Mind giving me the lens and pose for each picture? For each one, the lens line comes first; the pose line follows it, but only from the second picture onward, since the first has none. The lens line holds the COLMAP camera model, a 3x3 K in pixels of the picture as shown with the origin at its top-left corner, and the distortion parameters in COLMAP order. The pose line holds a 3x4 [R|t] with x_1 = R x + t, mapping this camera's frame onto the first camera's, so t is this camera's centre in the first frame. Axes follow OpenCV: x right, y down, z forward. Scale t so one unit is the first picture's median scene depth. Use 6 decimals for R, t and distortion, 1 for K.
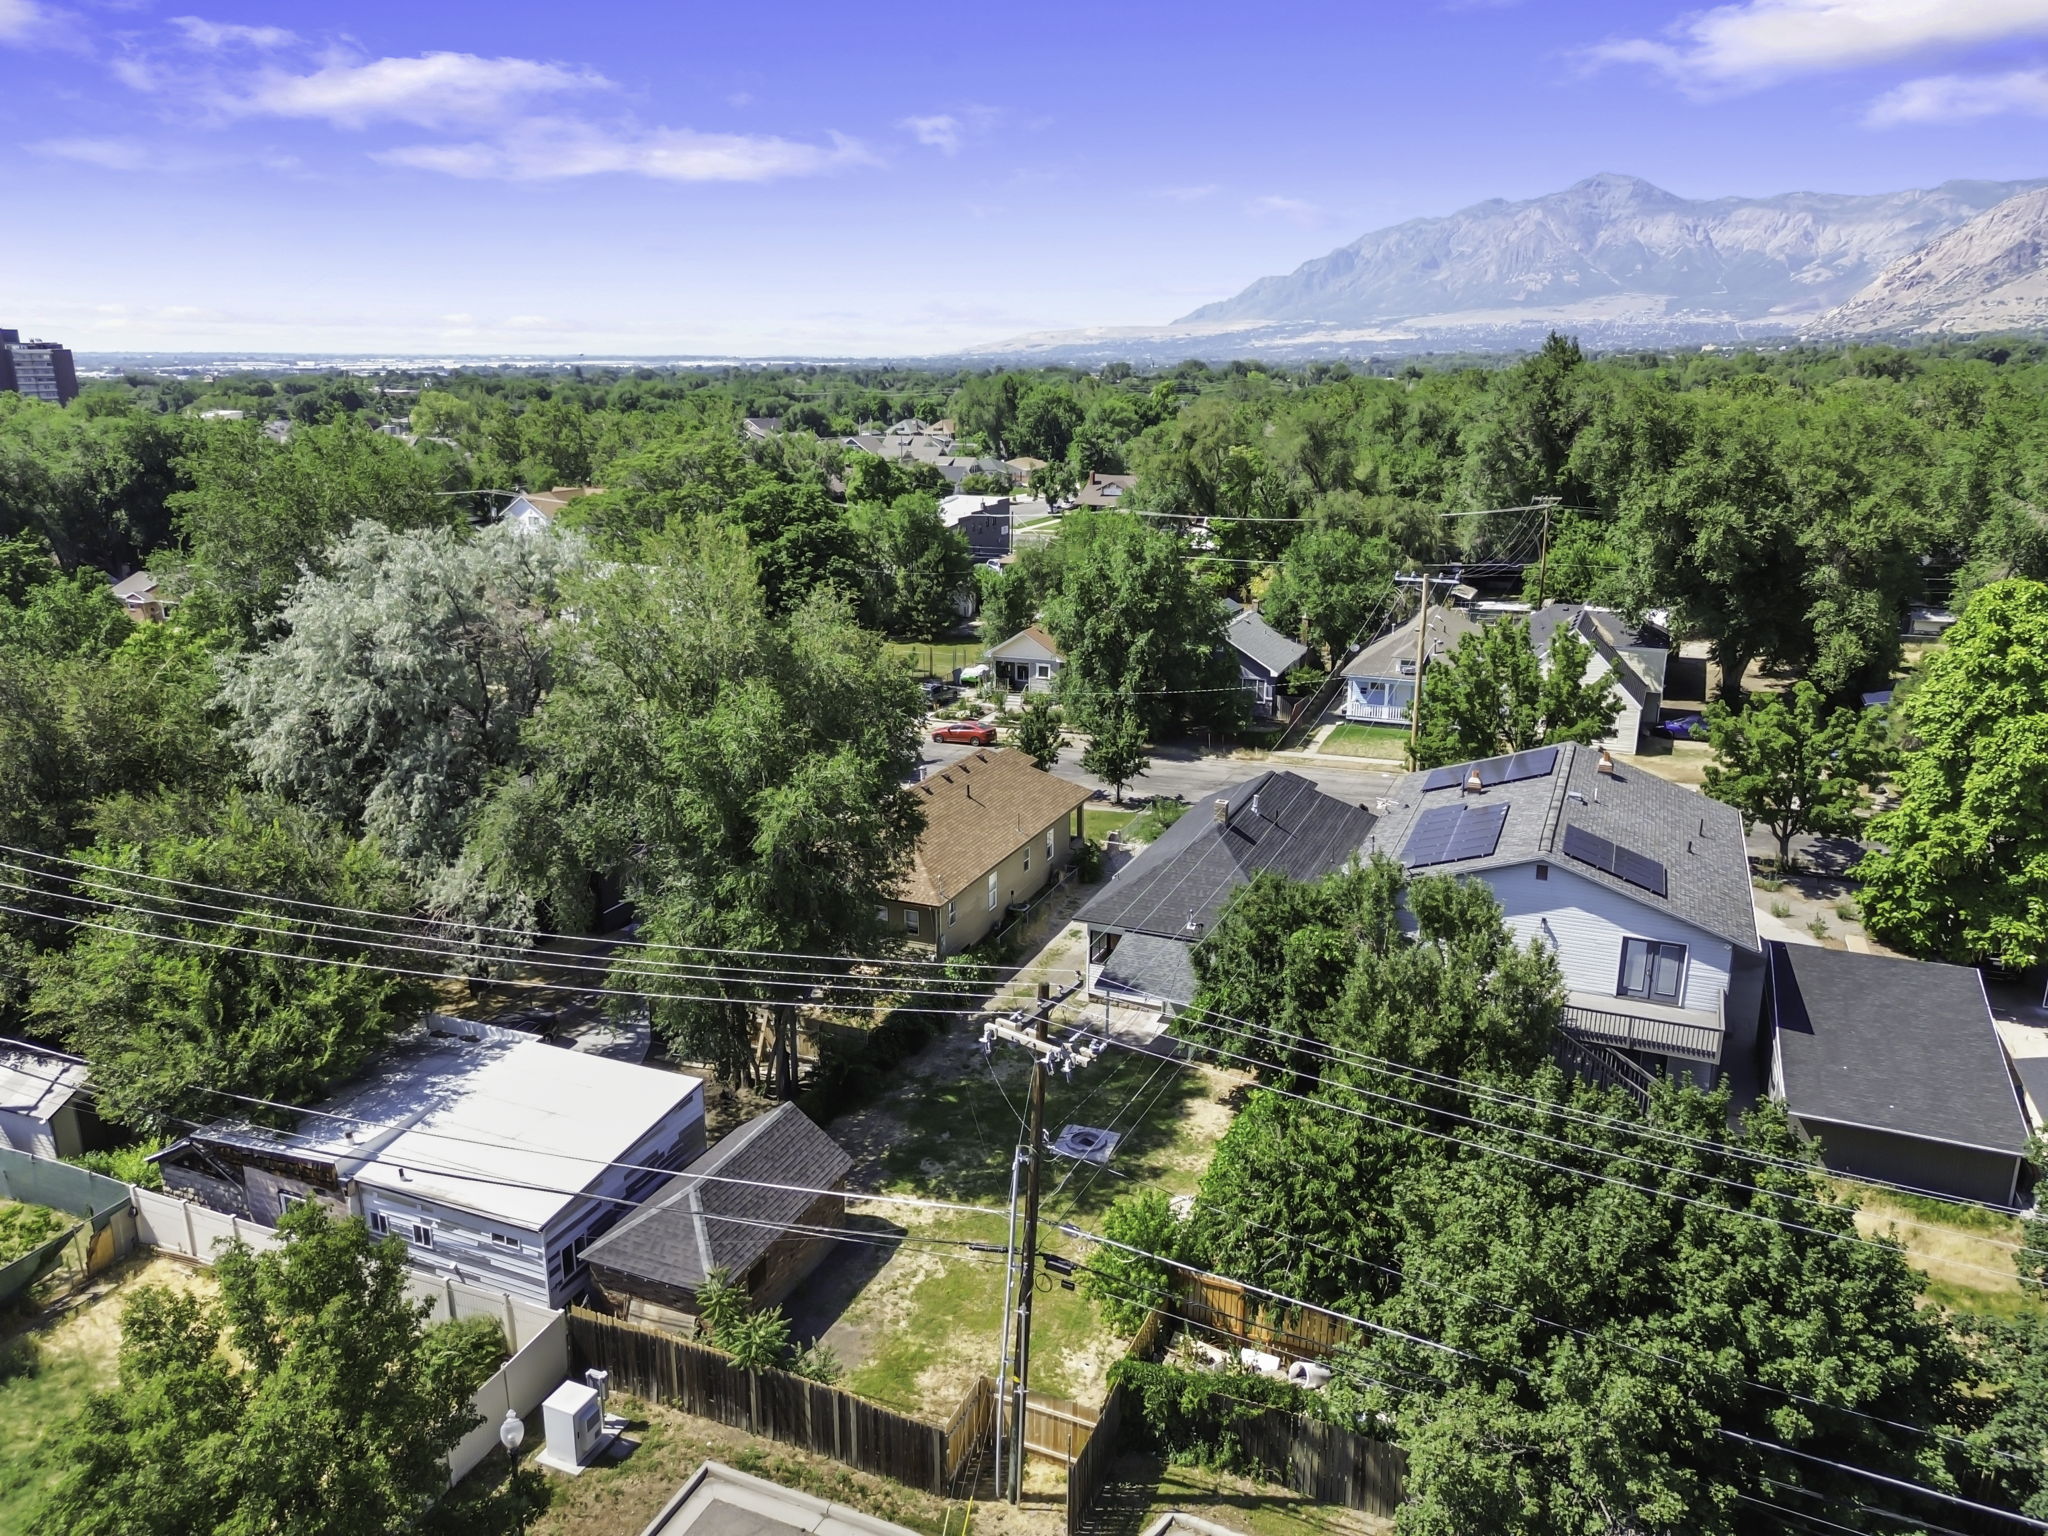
lens RADIAL K [[1454.7, 0, 1028.6], [0, 1454.7, 785.8], [0, 0, 1]] dist [0.060799, -0.048640]
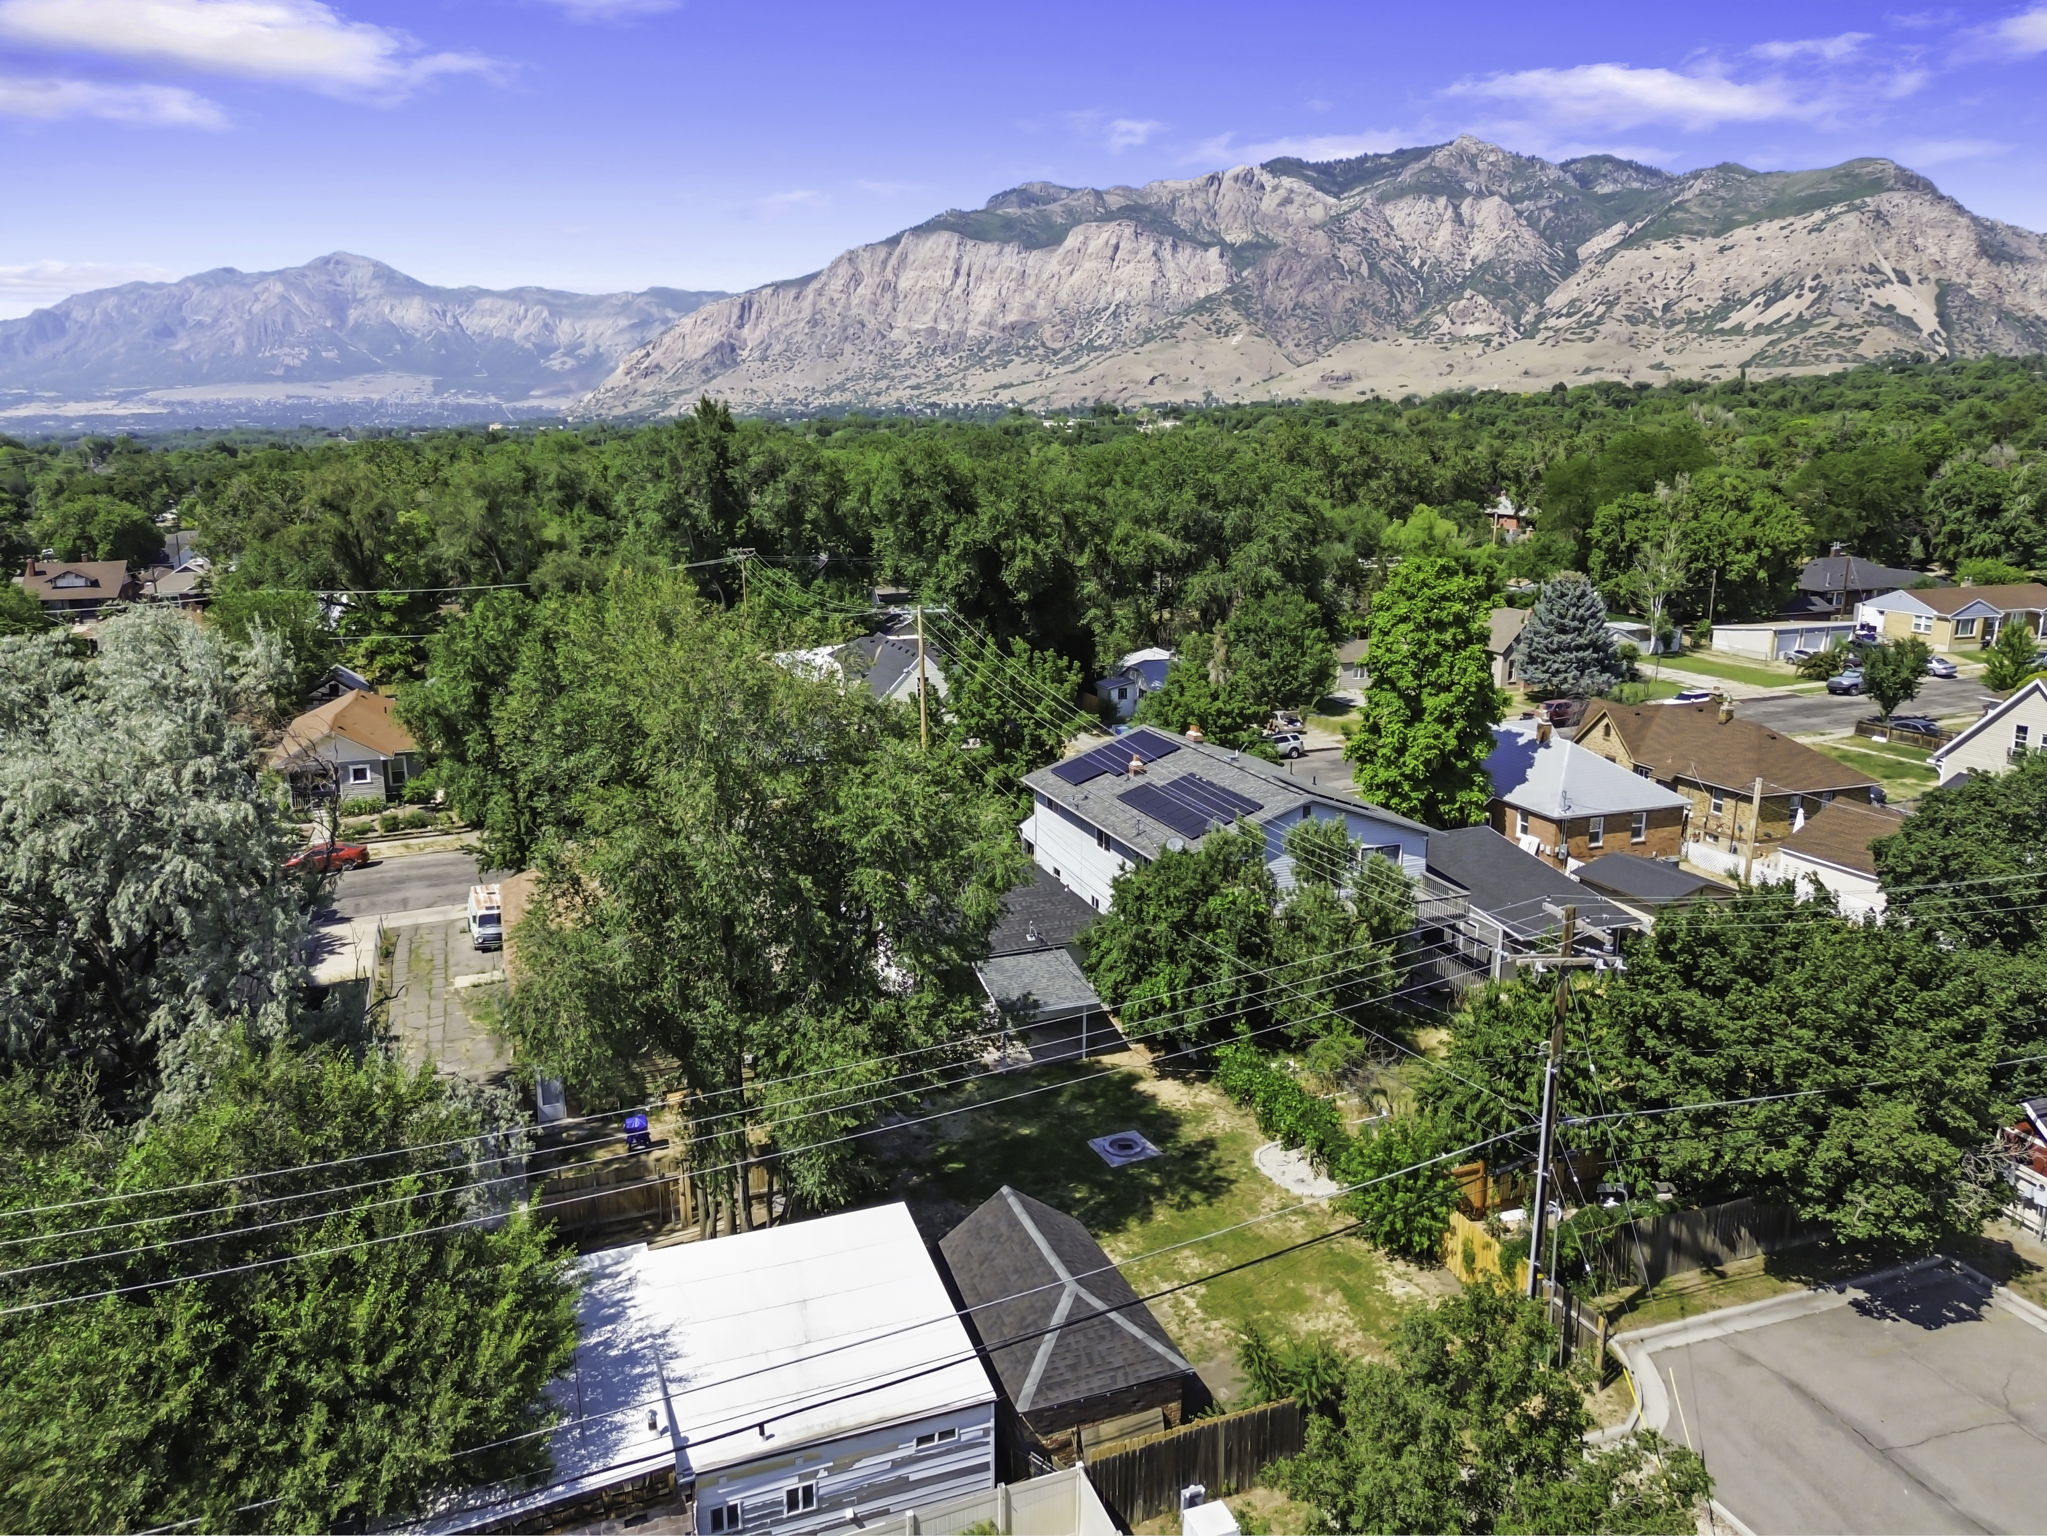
lens RADIAL K [[1454.0, 0, 1025.9], [0, 1454.0, 776.2], [0, 0, 1]] dist [0.060799, -0.048640]
pose [[0.718601, -0.162229, 0.676235, -0.594239], [0.199503, 0.979627, 0.023011, -0.042193], [-0.666192, 0.118375, 0.736326, 0.239882]]
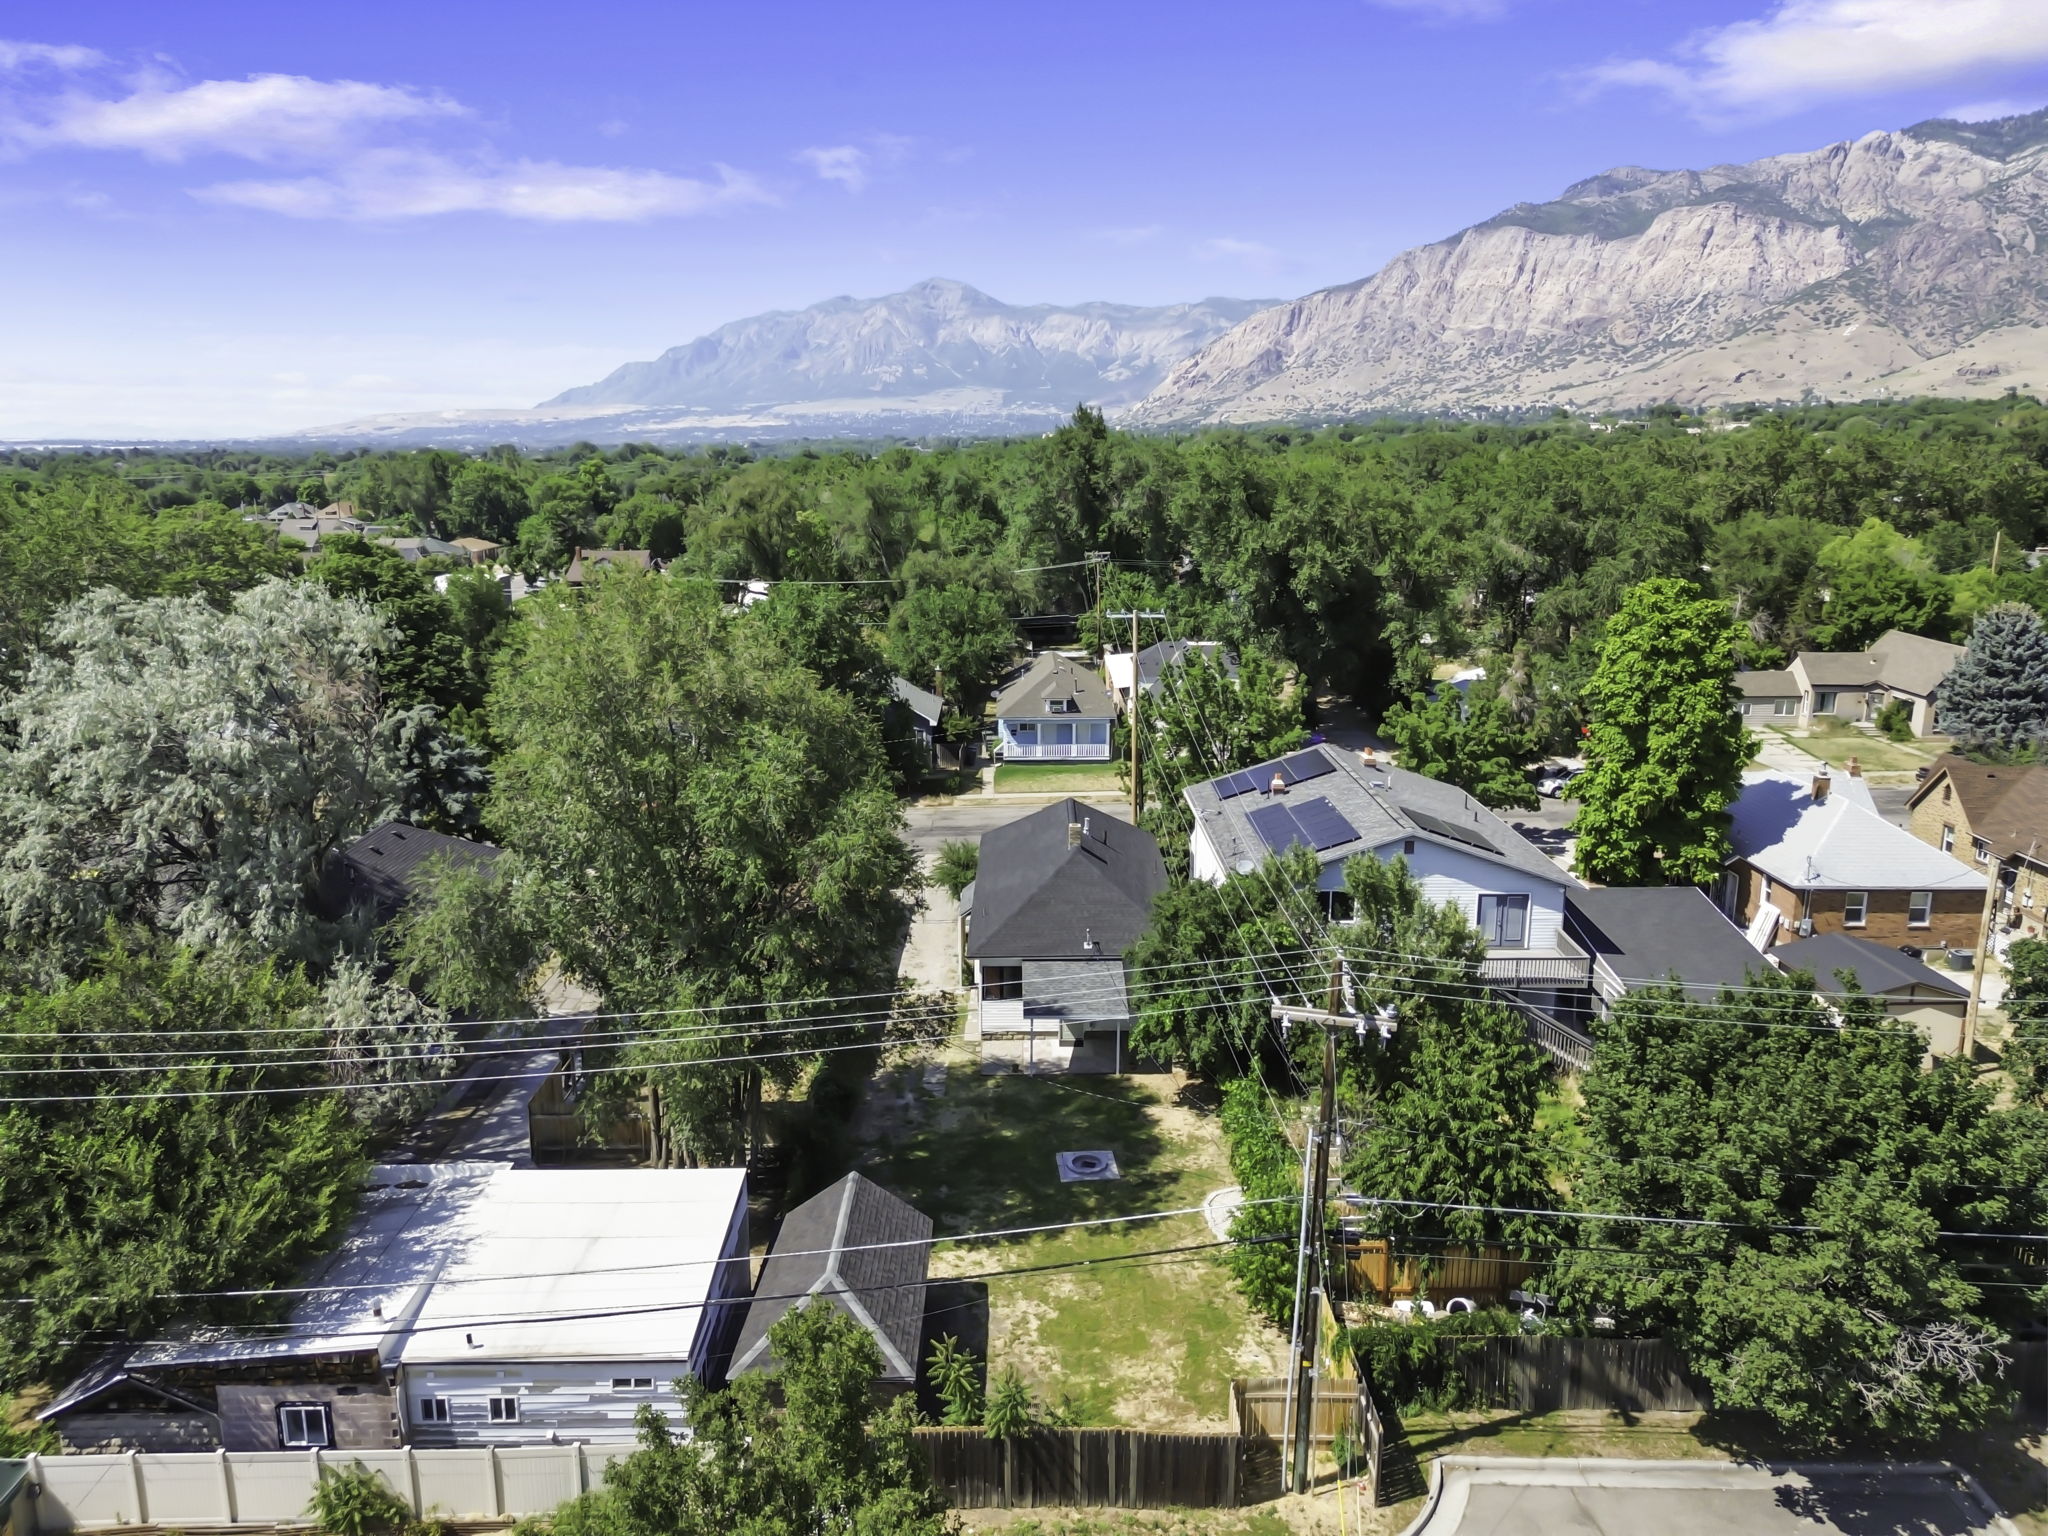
lens RADIAL K [[1454.7, 0, 1027.9], [0, 1454.7, 778.8], [0, 0, 1]] dist [0.060799, -0.048640]
pose [[0.917028, -0.093159, 0.387791, -0.326319], [0.115680, 0.992667, -0.035088, 0.011284], [-0.381678, 0.077036, 0.921079, 0.067992]]
